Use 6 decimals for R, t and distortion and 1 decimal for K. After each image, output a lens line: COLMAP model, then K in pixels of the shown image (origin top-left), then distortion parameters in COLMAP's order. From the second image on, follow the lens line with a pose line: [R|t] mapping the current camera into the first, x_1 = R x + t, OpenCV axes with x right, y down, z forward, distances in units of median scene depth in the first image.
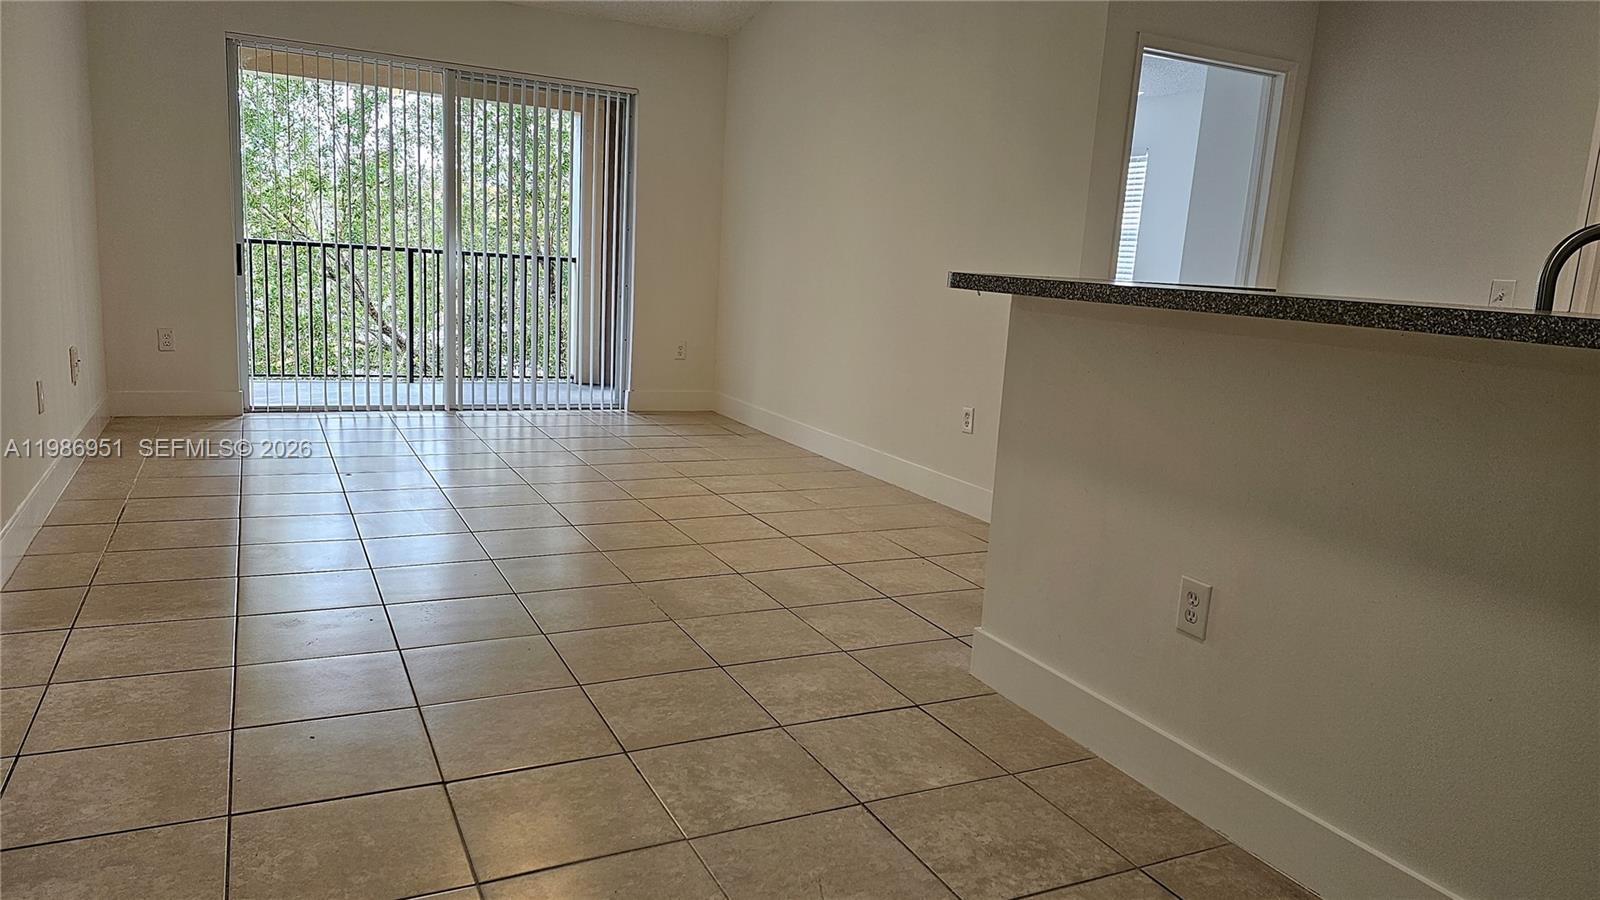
lens RADIAL K [[1067.7, 0, 794.1], [0, 1067.7, 436.8], [0, 0, 1]] dist [0.081115, -0.074992]
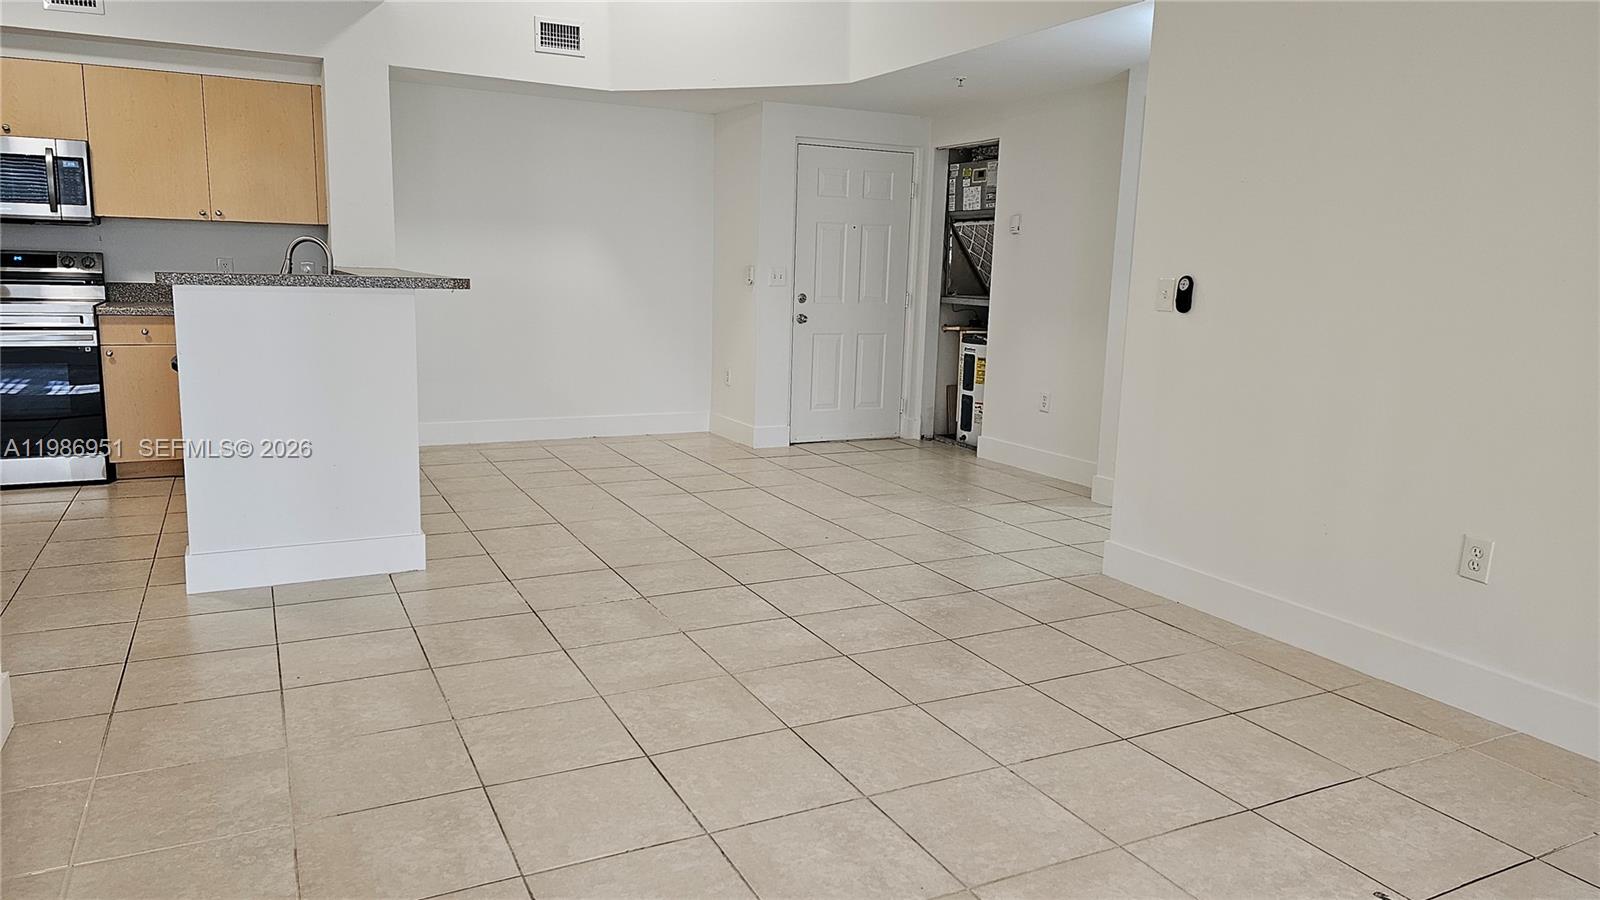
lens RADIAL K [[1067.7, 0, 794.1], [0, 1067.7, 436.8], [0, 0, 1]] dist [0.081115, -0.074992]
pose [[-0.996255, -0.083230, -0.023426, -0.169539], [-0.086331, 0.942511, 0.322832, -0.277777], [-0.004790, 0.323646, -0.946166, 1.469941]]
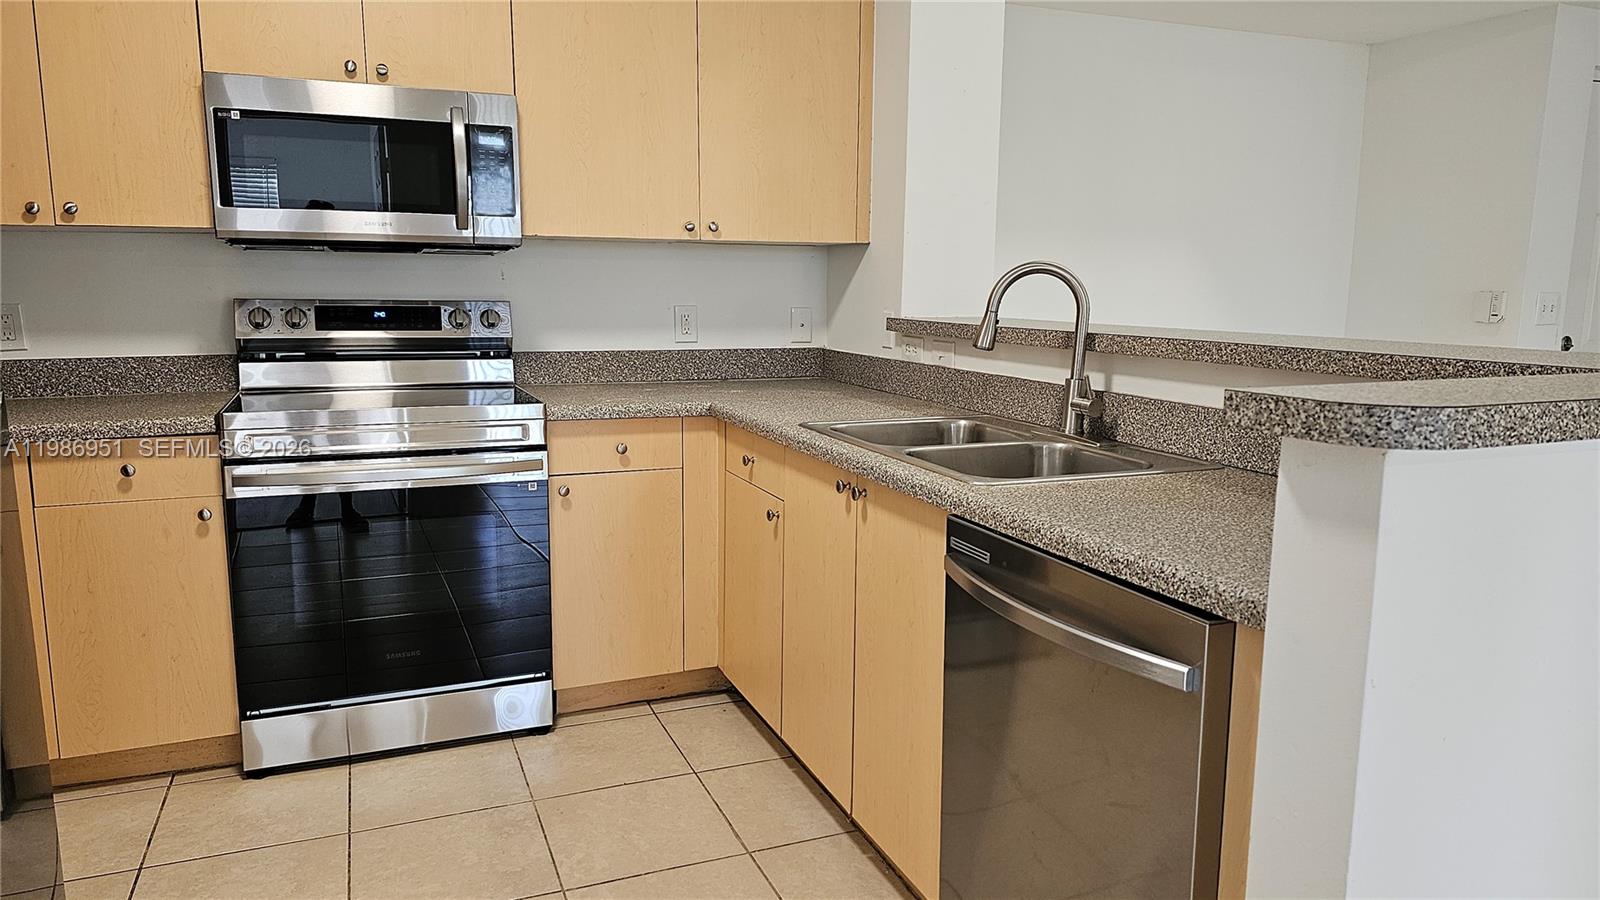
lens RADIAL K [[1106.0, 0, 816.8], [0, 1106.0, 448.4], [0, 0, 1]] dist [0.091134, -0.093810]
pose [[-0.995978, -0.074986, 0.049042, 0.364656], [-0.055586, 0.946399, 0.318180, -0.156681], [-0.070272, 0.314174, -0.946761, 0.928645]]
